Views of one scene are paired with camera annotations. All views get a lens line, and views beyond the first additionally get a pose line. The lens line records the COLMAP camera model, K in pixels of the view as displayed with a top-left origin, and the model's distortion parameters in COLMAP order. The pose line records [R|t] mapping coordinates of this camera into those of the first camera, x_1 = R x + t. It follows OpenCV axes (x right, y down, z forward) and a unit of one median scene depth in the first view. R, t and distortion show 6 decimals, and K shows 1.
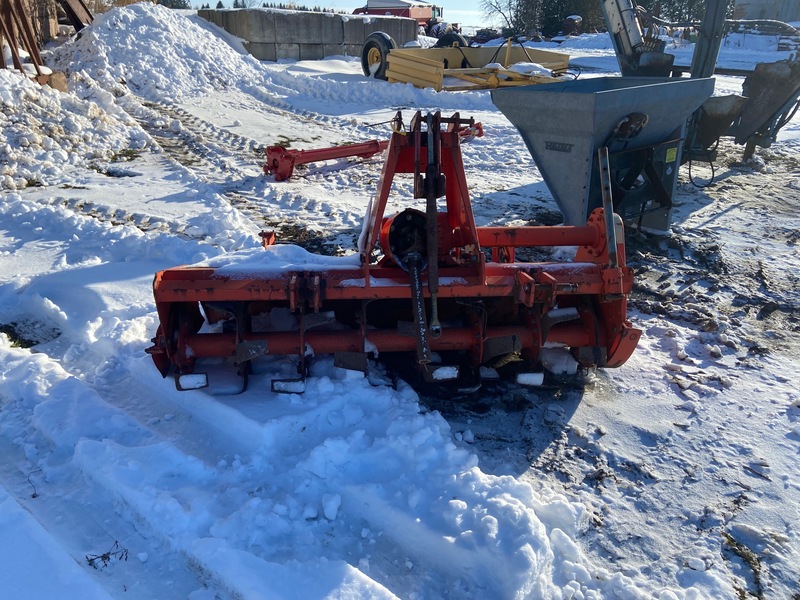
lens RADIAL K [[604.7, 0, 381.0], [0, 604.7, 299.7], [0, 0, 1]] dist [0.031418, -0.002677]
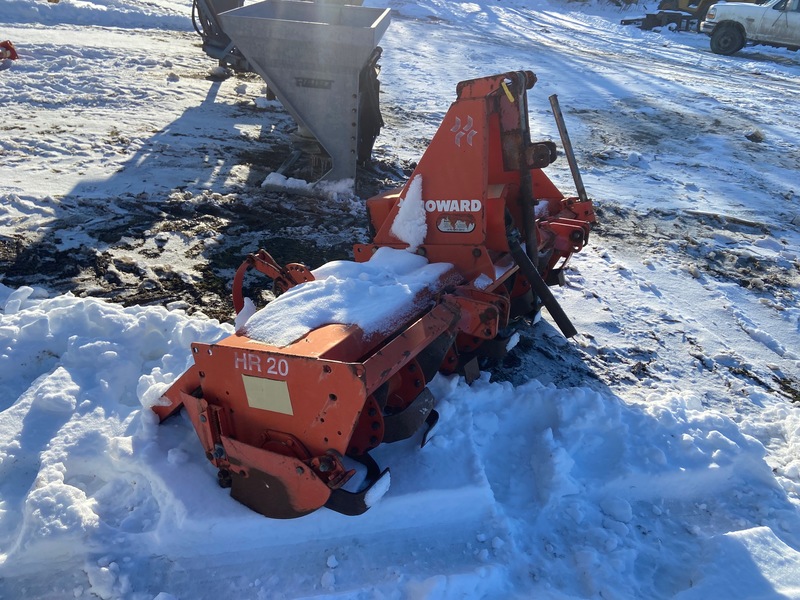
lens RADIAL K [[604.7, 0, 381.0], [0, 604.7, 299.7], [0, 0, 1]] dist [0.031418, -0.002677]
pose [[0.602612, -0.334236, 0.724669, -0.848868], [0.227213, 0.942343, 0.245690, -0.279372], [-0.765005, 0.016598, 0.643810, 0.624431]]
